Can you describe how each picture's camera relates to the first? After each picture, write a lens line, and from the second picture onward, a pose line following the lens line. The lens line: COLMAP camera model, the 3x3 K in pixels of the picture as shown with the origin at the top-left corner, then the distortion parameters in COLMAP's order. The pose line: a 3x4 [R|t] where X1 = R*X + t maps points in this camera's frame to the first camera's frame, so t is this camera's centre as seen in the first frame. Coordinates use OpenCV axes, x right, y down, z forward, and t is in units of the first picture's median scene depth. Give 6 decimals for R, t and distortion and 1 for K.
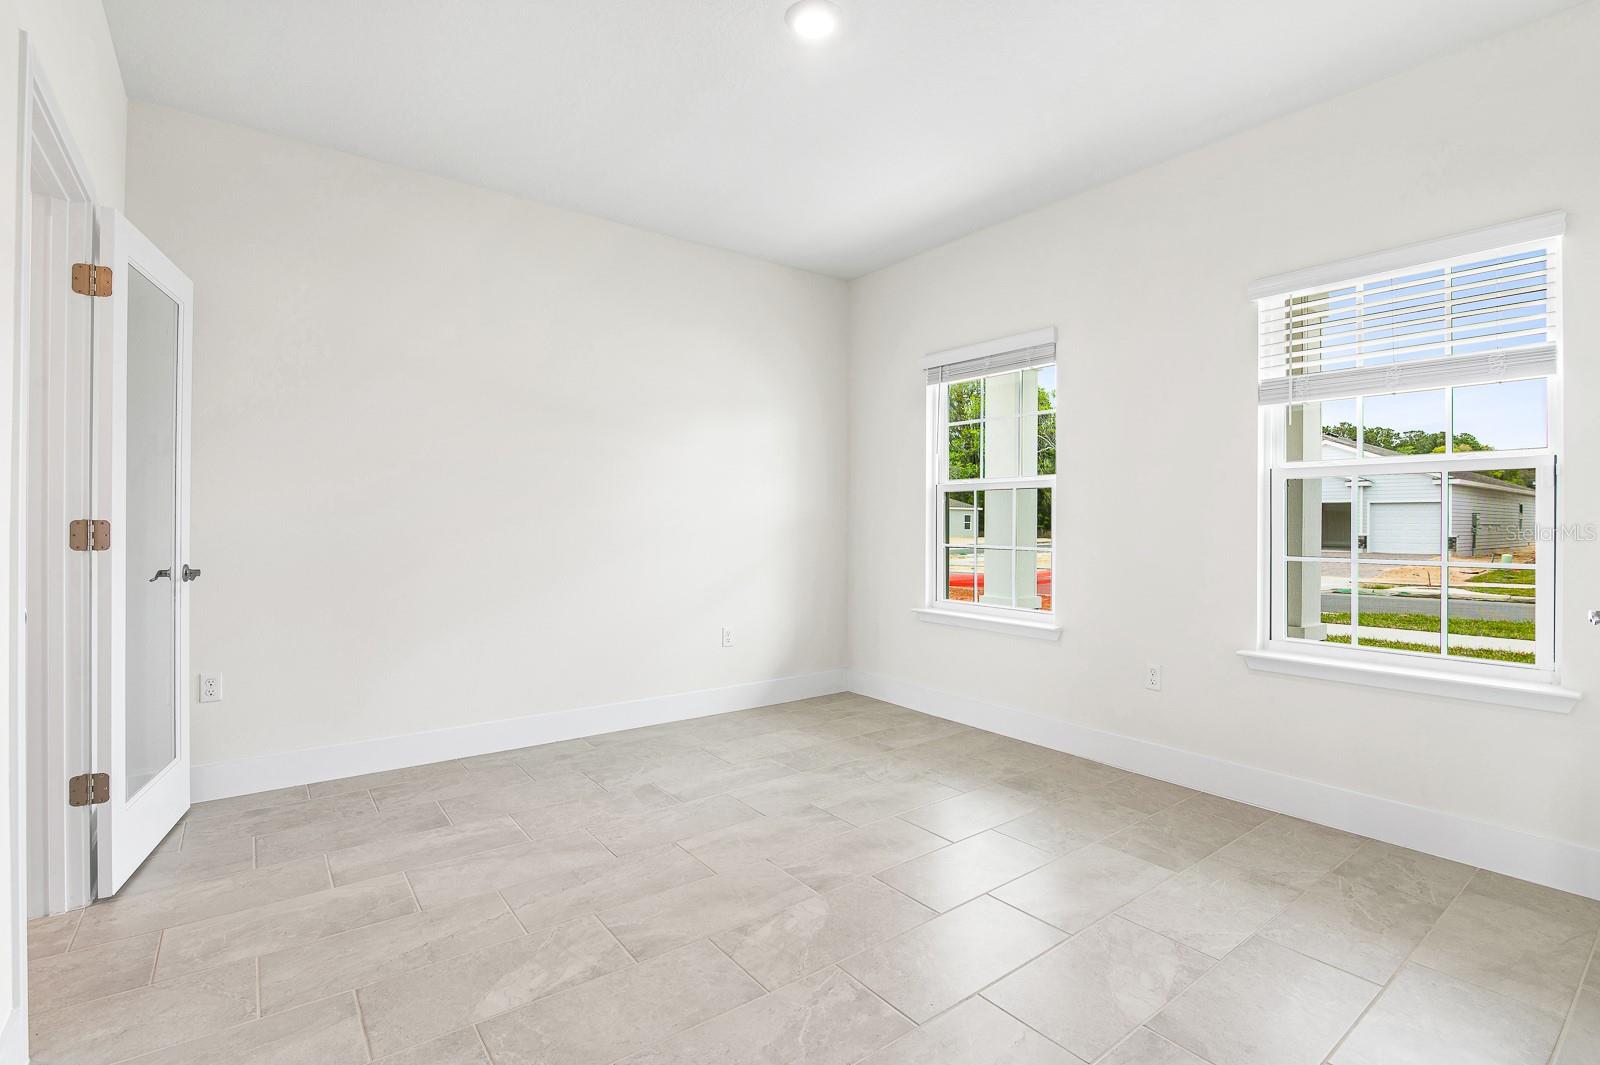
lens RADIAL K [[731.6, 0, 800.0], [0, 731.6, 532.5], [0, 0, 1]] dist [-0.012550, -0.000696]
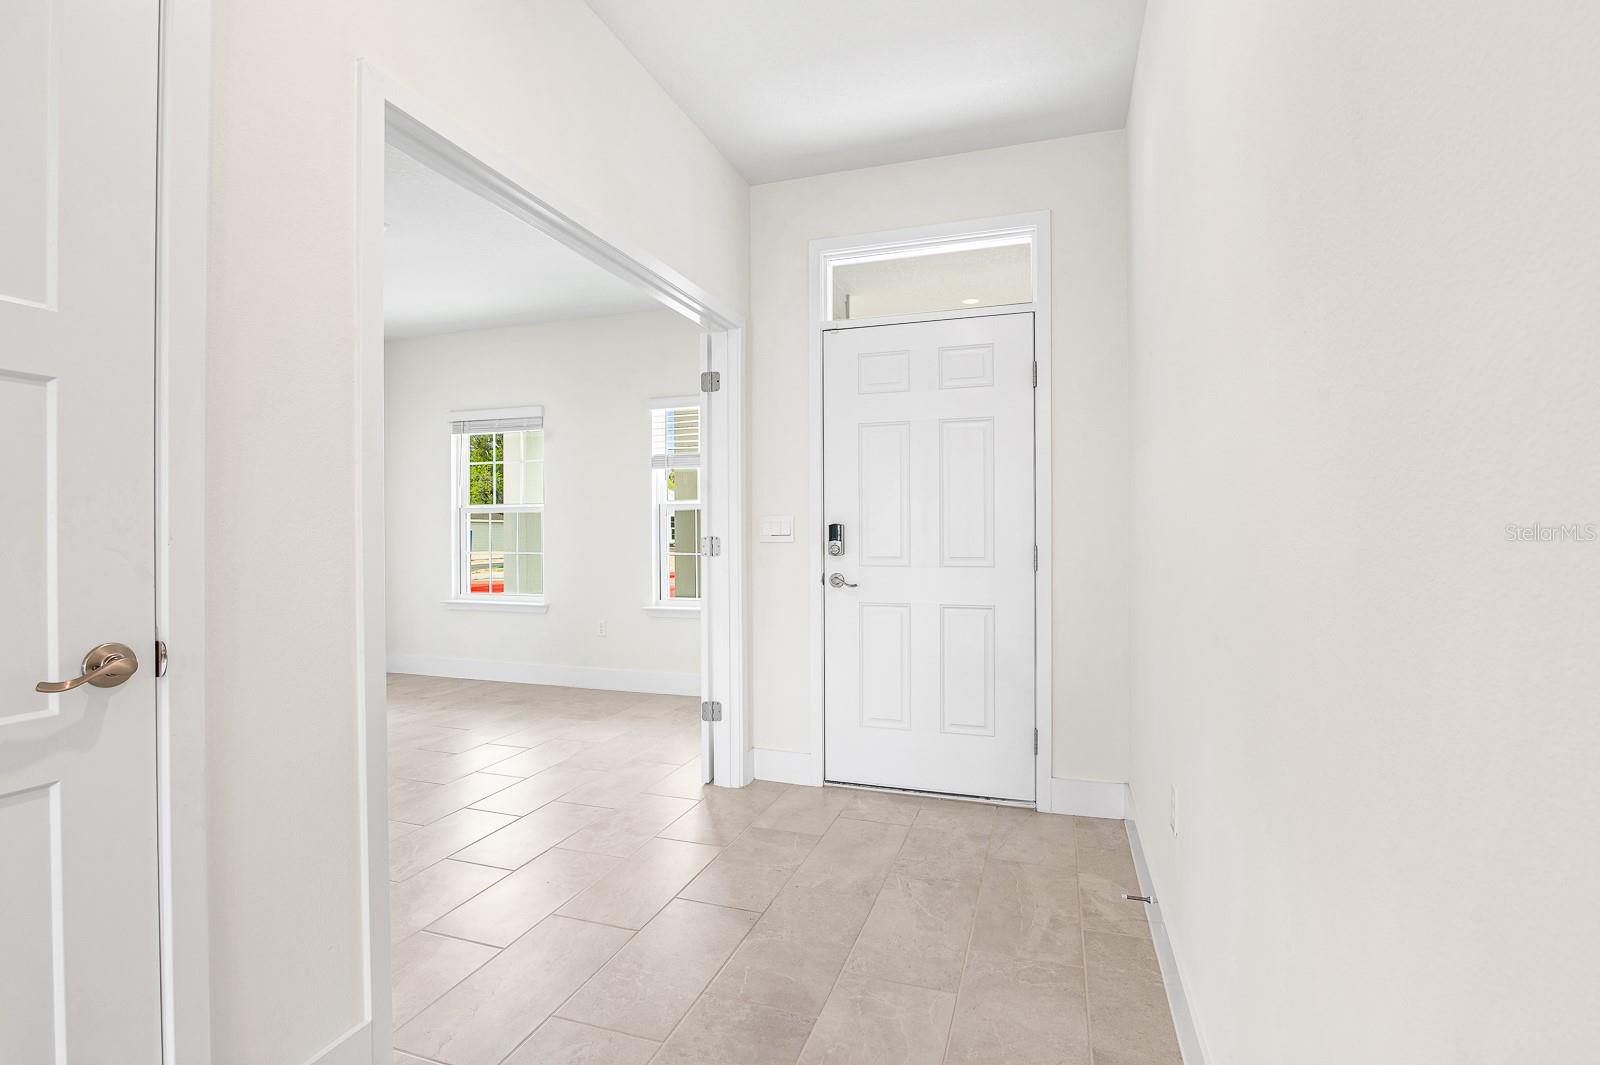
lens RADIAL K [[731.6, 0, 800.0], [0, 731.6, 532.5], [0, 0, 1]] dist [-0.012550, -0.000696]
pose [[0.822417, -0.004660, 0.568866, -0.078386], [0.015385, 0.999783, -0.014052, 0.010738], [-0.568677, 0.020309, 0.822310, -0.570823]]
